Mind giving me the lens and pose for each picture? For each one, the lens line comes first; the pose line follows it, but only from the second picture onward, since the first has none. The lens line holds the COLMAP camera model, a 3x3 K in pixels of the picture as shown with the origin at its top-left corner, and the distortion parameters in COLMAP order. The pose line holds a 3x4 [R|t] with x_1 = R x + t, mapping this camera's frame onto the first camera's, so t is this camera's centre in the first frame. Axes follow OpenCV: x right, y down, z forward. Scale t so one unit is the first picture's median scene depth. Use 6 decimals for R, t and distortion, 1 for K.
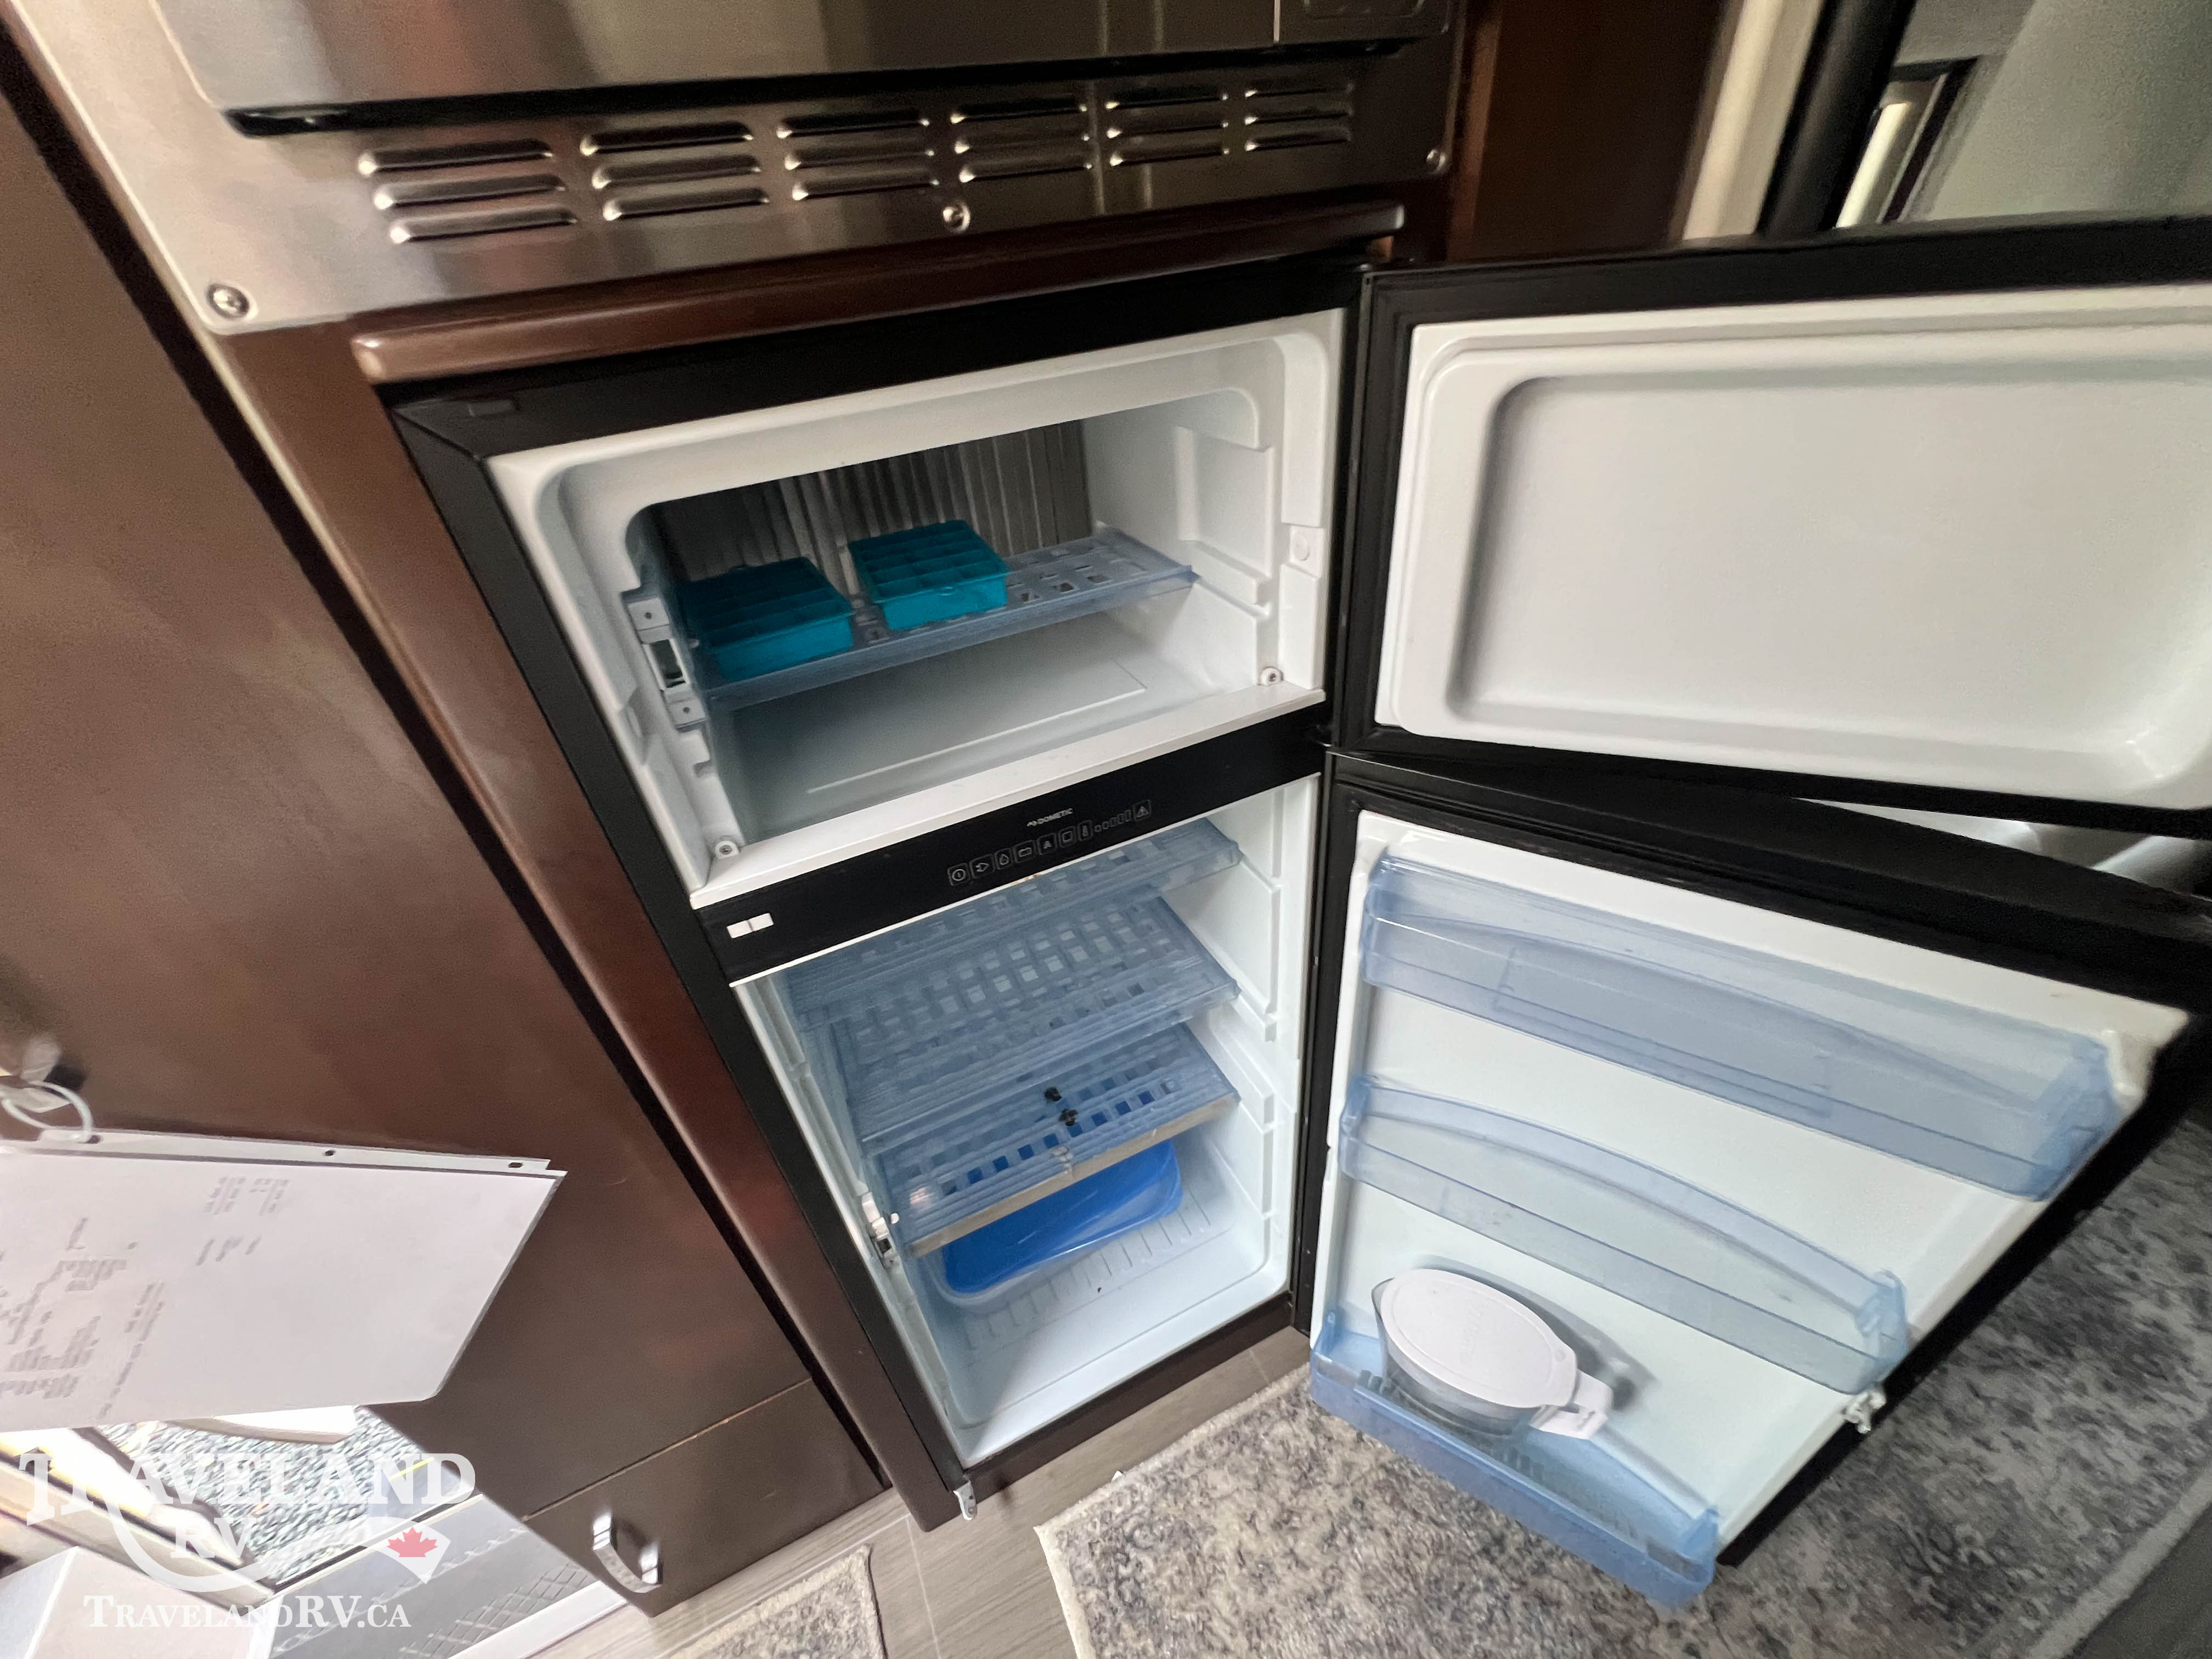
lens RADIAL K [[894.4, 0, 1111.9], [0, 894.4, 834.2], [0, 0, 1]] dist [-0.001845, -0.000022]
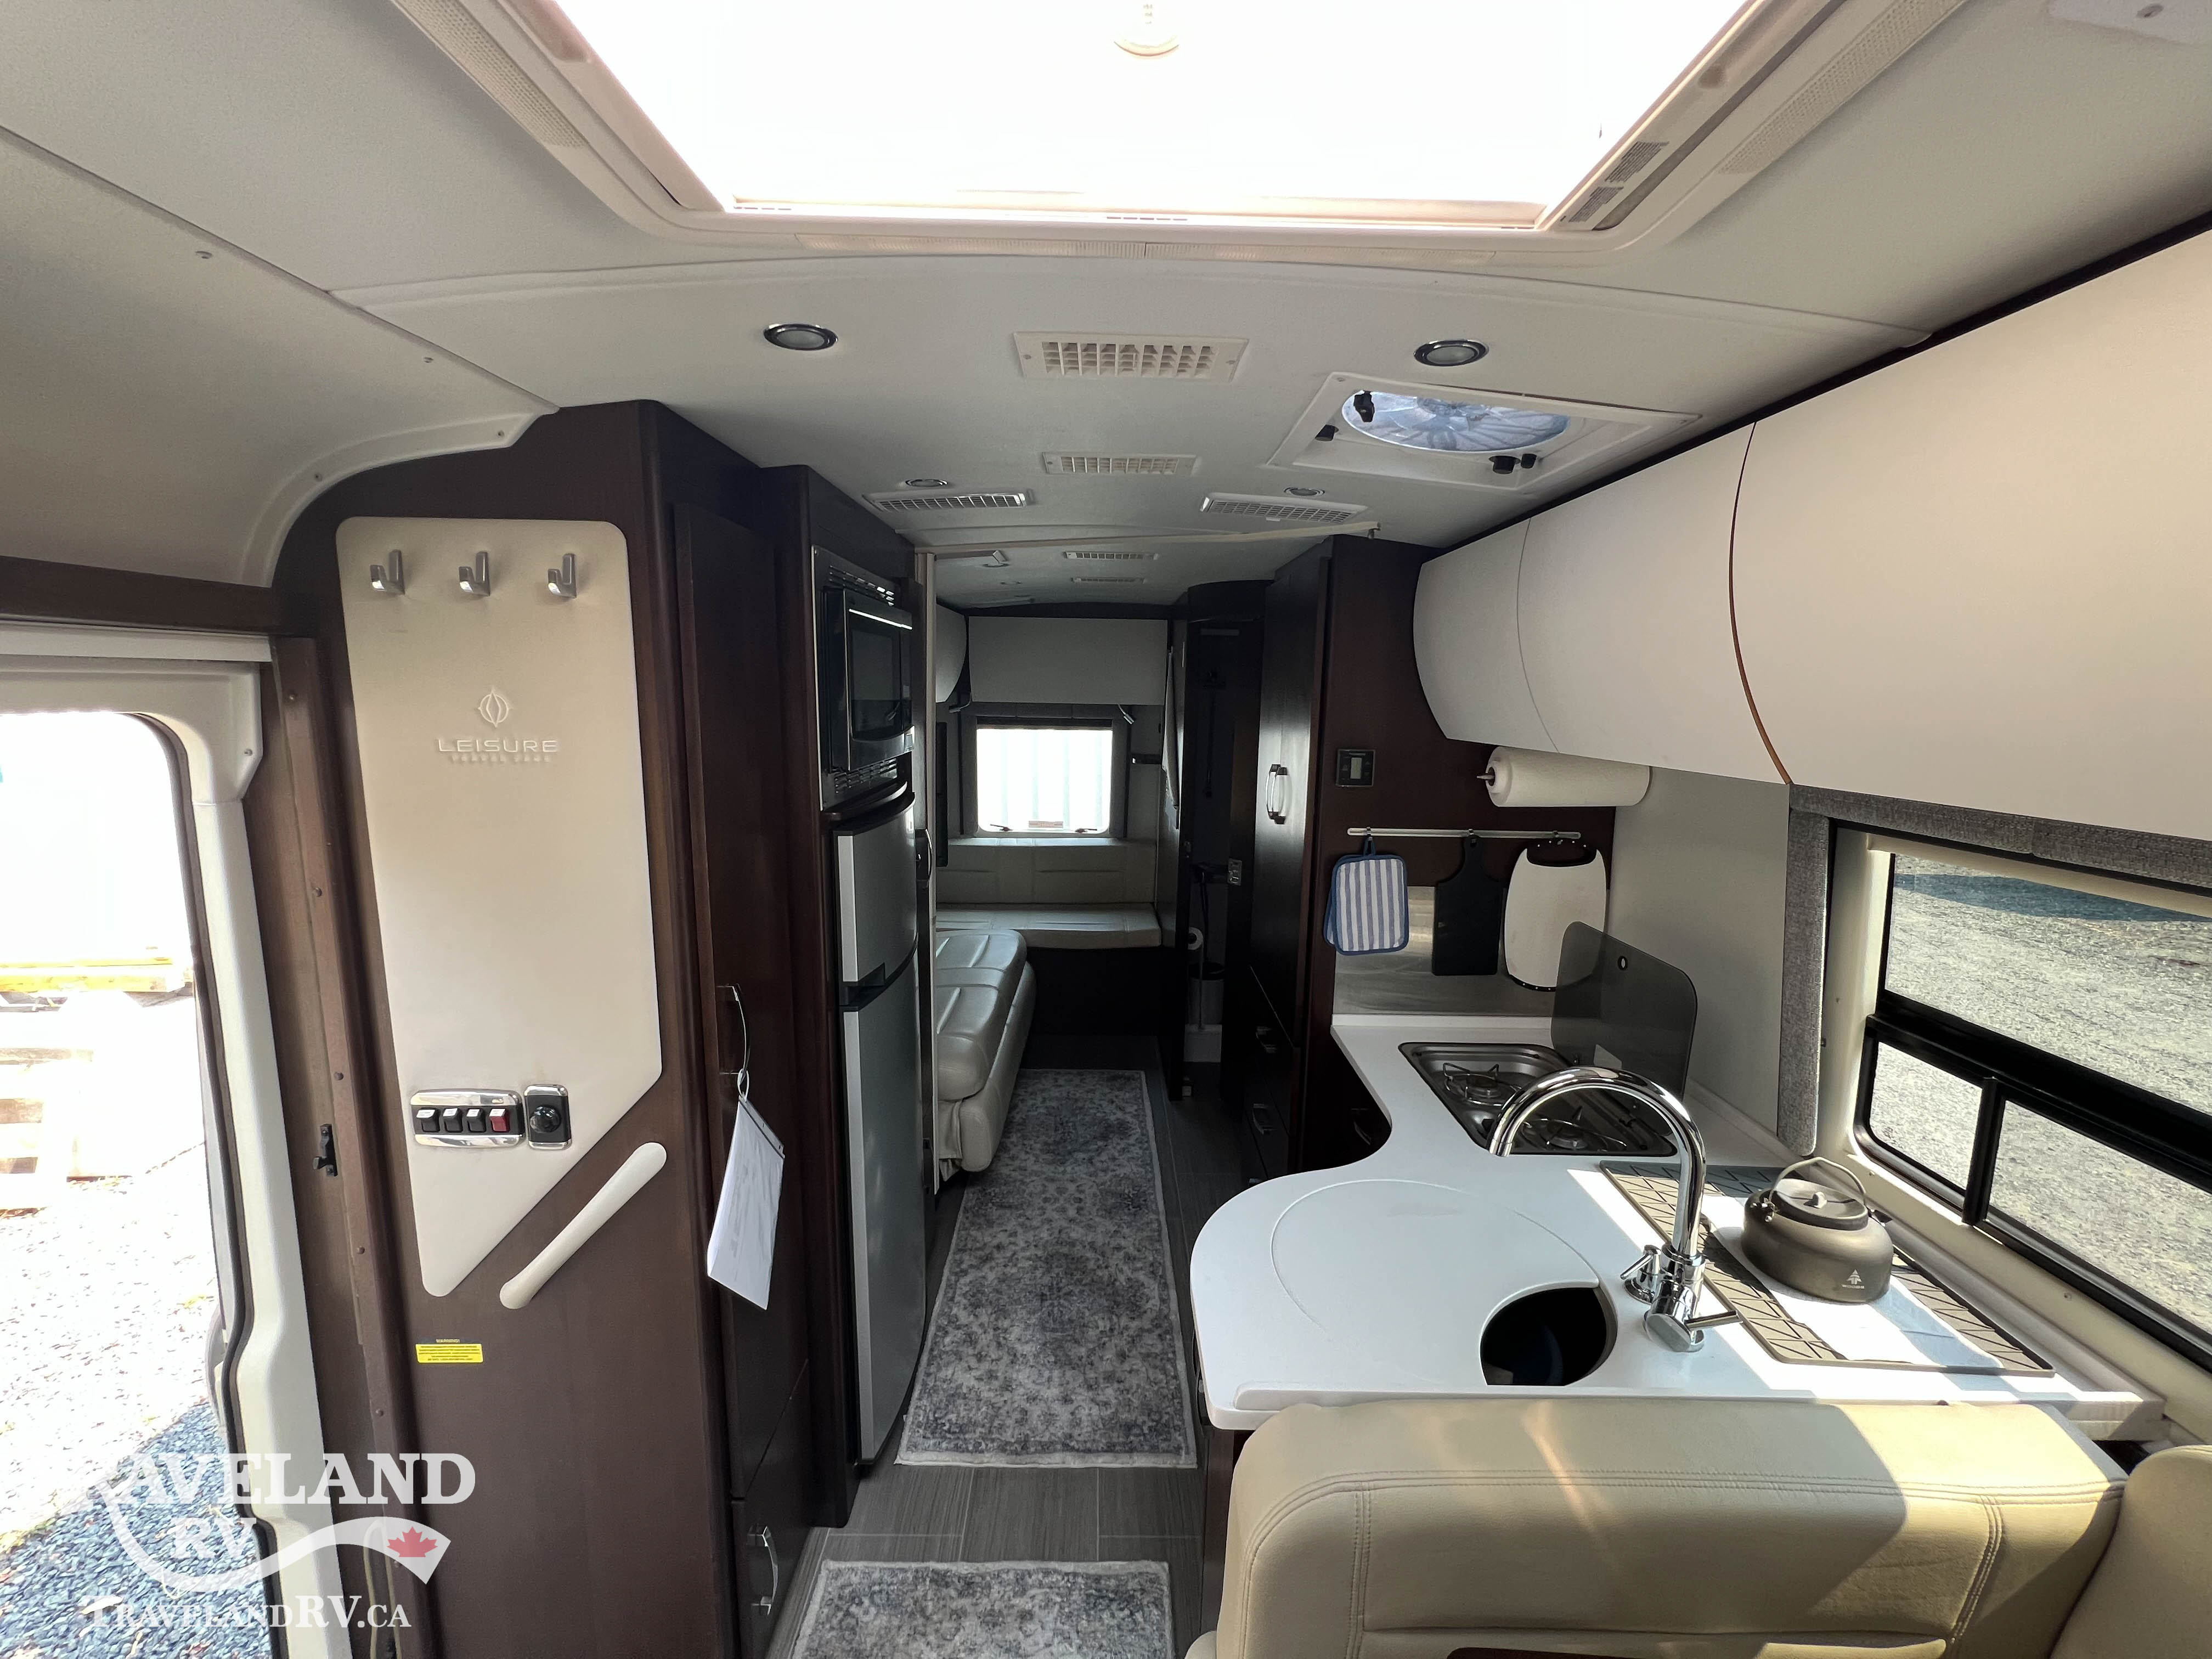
lens RADIAL K [[887.0, 0, 1107.9], [0, 887.0, 828.6], [0, 0, 1]] dist [-0.001148, 0.000182]
pose [[0.418496, -0.051343, 0.906766, -1.388845], [0.496819, 0.848719, -0.181239, 0.306749], [-0.760284, 0.526346, 0.380694, -0.525750]]
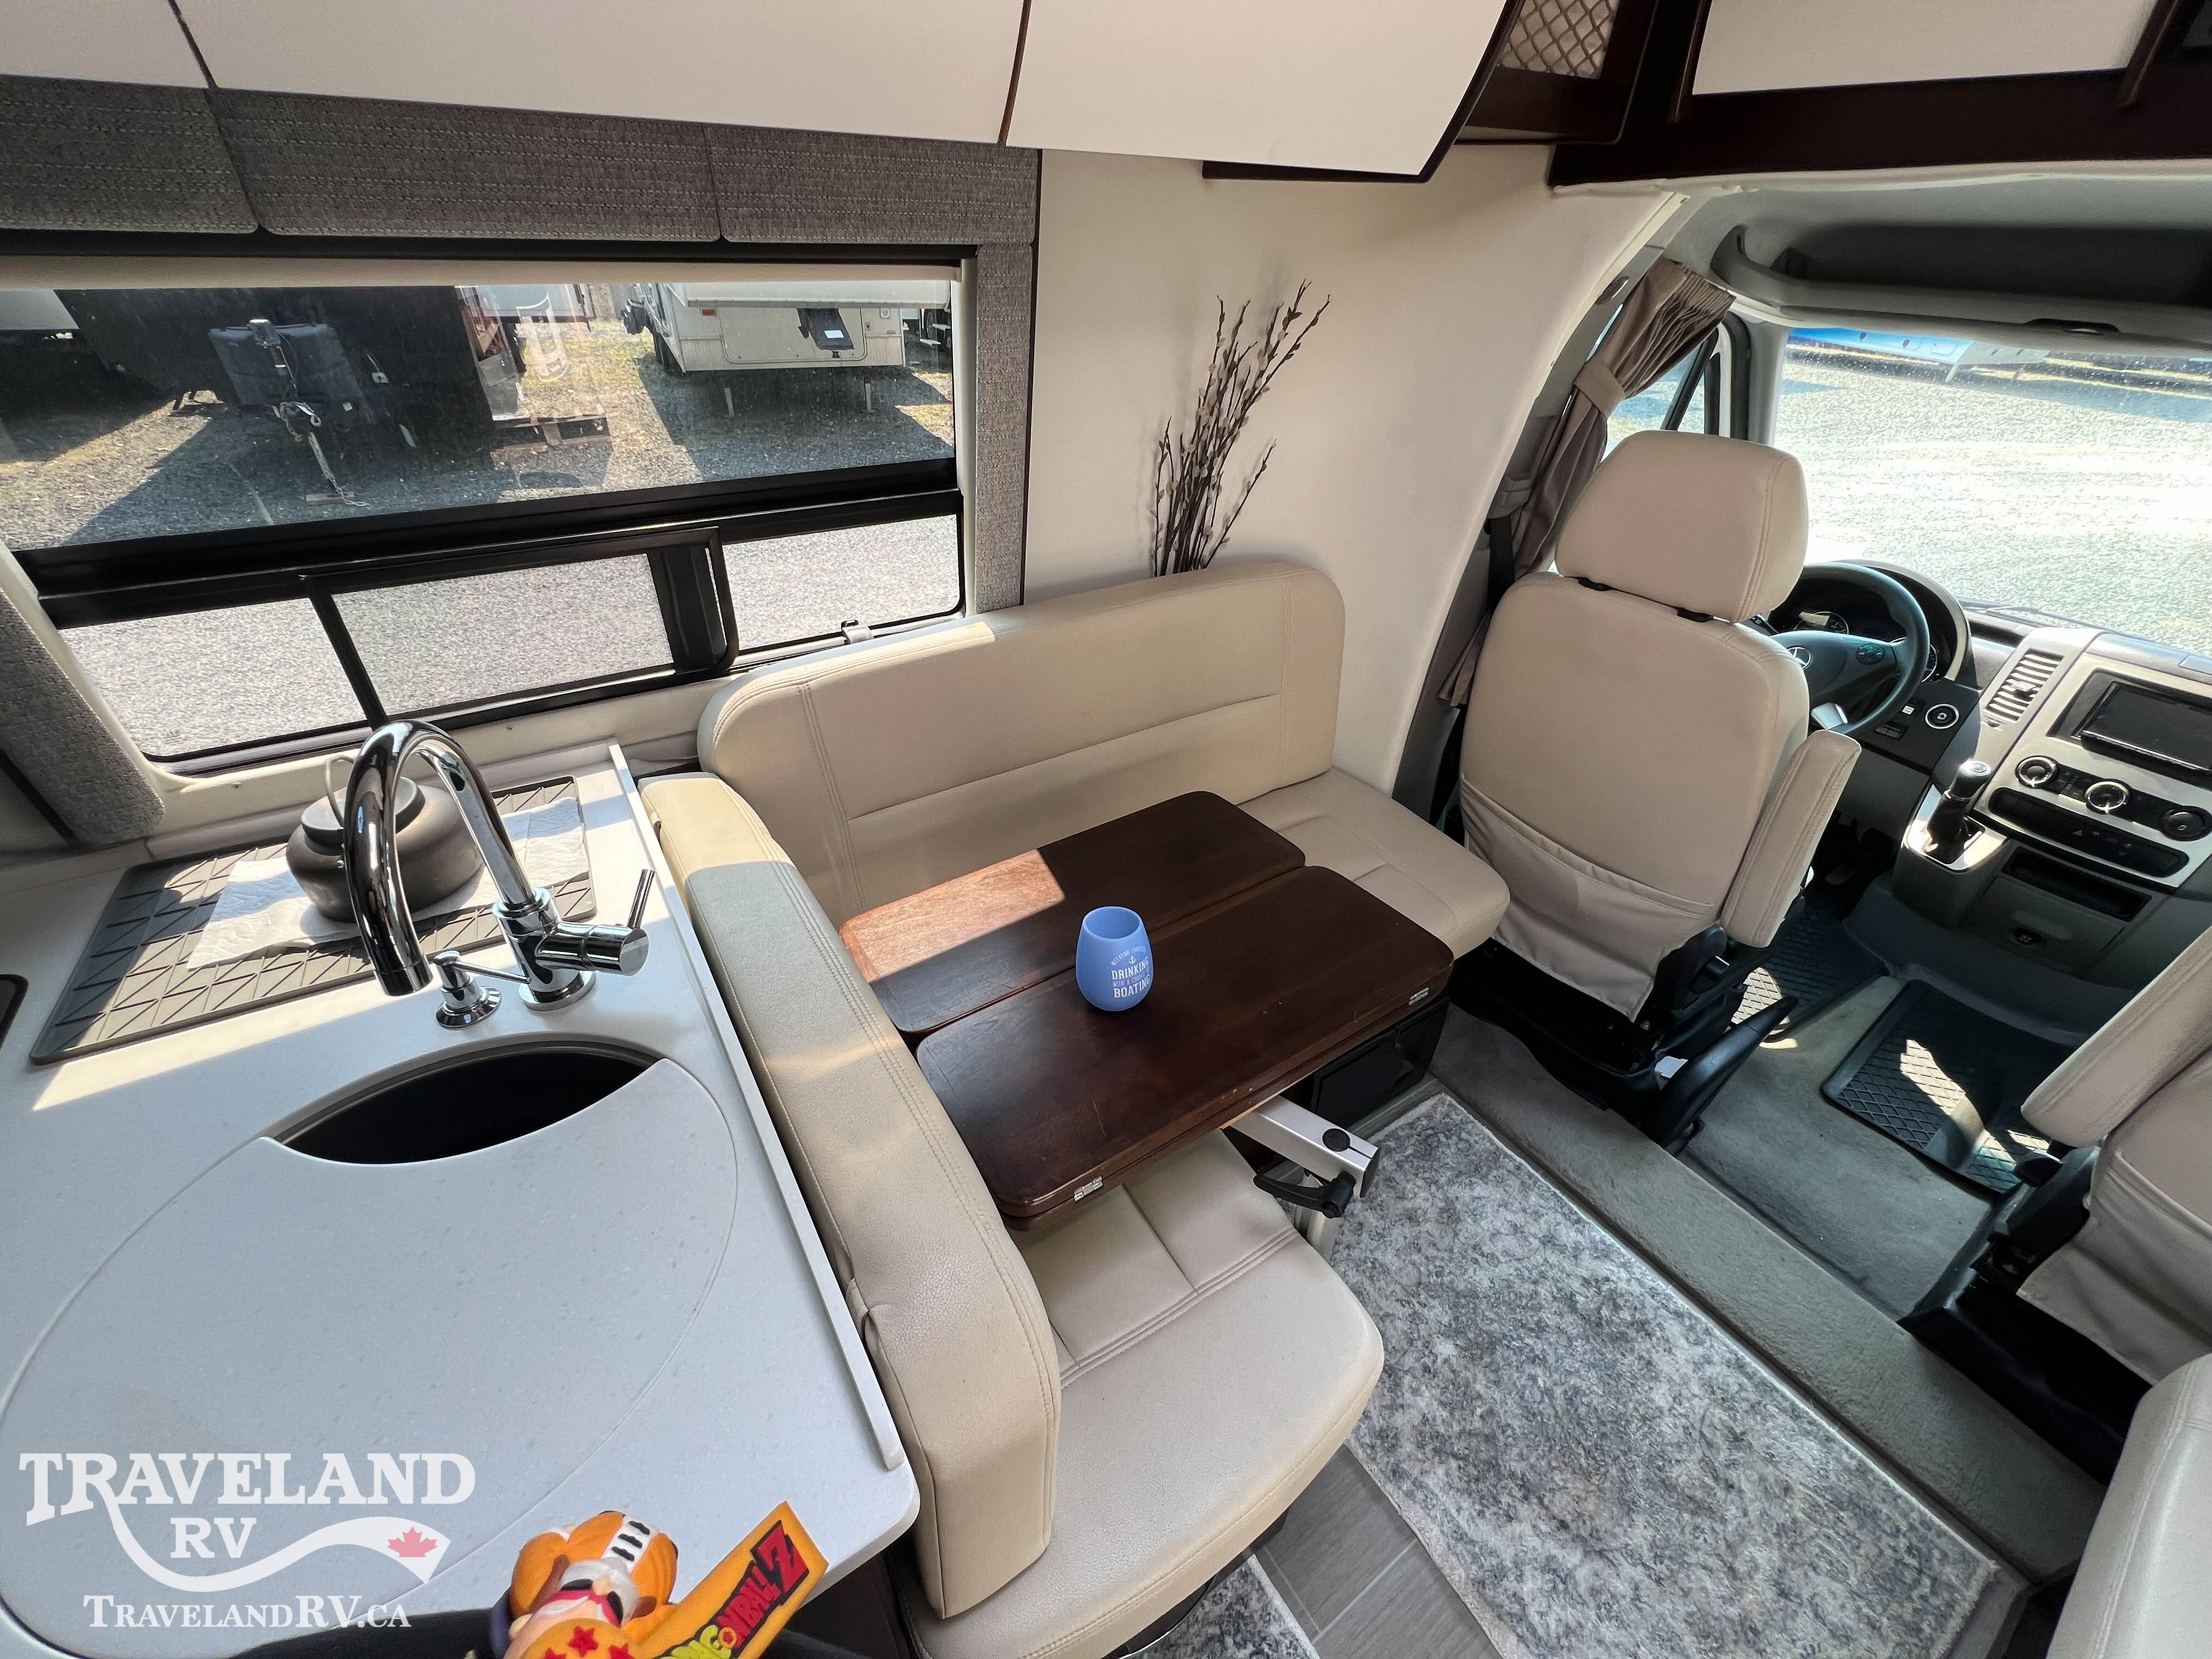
lens RADIAL K [[887.0, 0, 1107.9], [0, 887.0, 828.6], [0, 0, 1]] dist [-0.001148, 0.000182]
pose [[-0.988344, 0.122552, -0.090316, -0.668064], [-0.046261, 0.323438, 0.945118, 0.101189], [0.145037, 0.938280, -0.313998, -0.139766]]
